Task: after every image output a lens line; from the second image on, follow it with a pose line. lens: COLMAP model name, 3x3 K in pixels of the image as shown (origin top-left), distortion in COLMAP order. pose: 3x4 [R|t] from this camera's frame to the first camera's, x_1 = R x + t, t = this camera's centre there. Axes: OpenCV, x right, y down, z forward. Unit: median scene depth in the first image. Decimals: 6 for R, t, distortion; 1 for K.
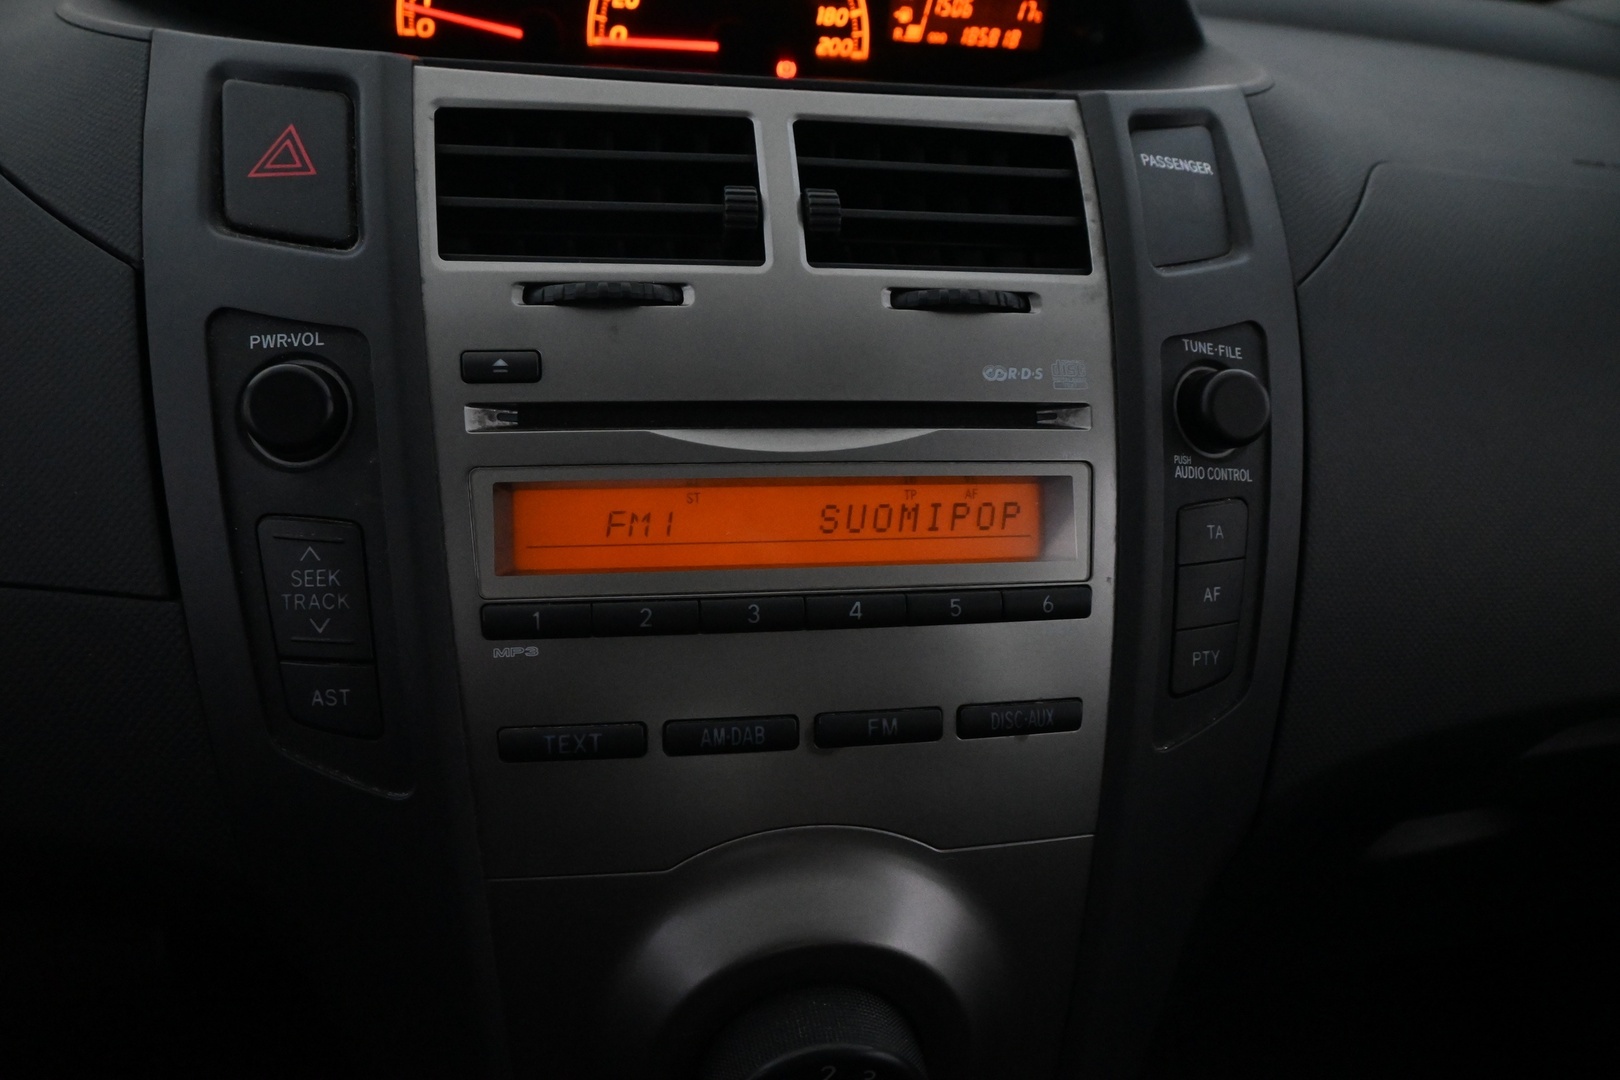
lens RADIAL K [[1184.7, 0, 810.0], [0, 1184.7, 540.0], [0, 0, 1]] dist [-0.000446, -0.000112]
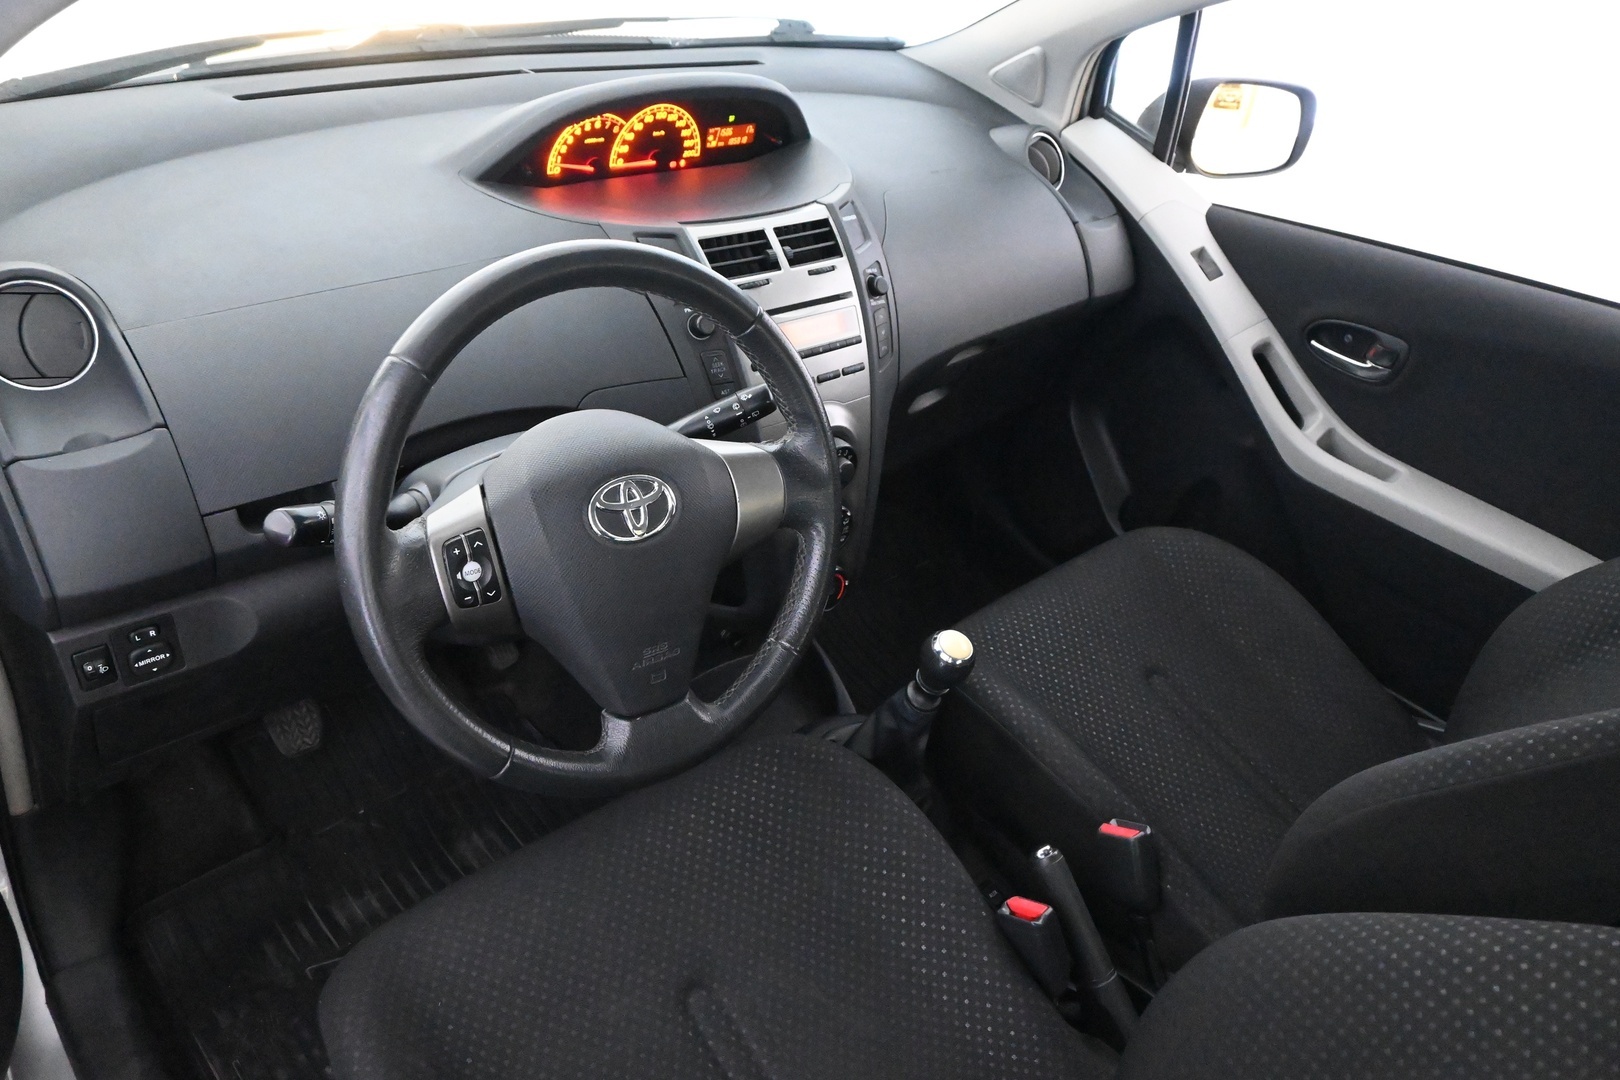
lens RADIAL K [[1184.7, 0, 810.0], [0, 1184.7, 540.0], [0, 0, 1]] dist [-0.000446, -0.000112]
pose [[0.872296, -0.245320, 0.422988, -1.115030], [0.168111, 0.962769, 0.211694, -0.107834], [-0.459172, -0.113551, 0.881060, -1.602439]]
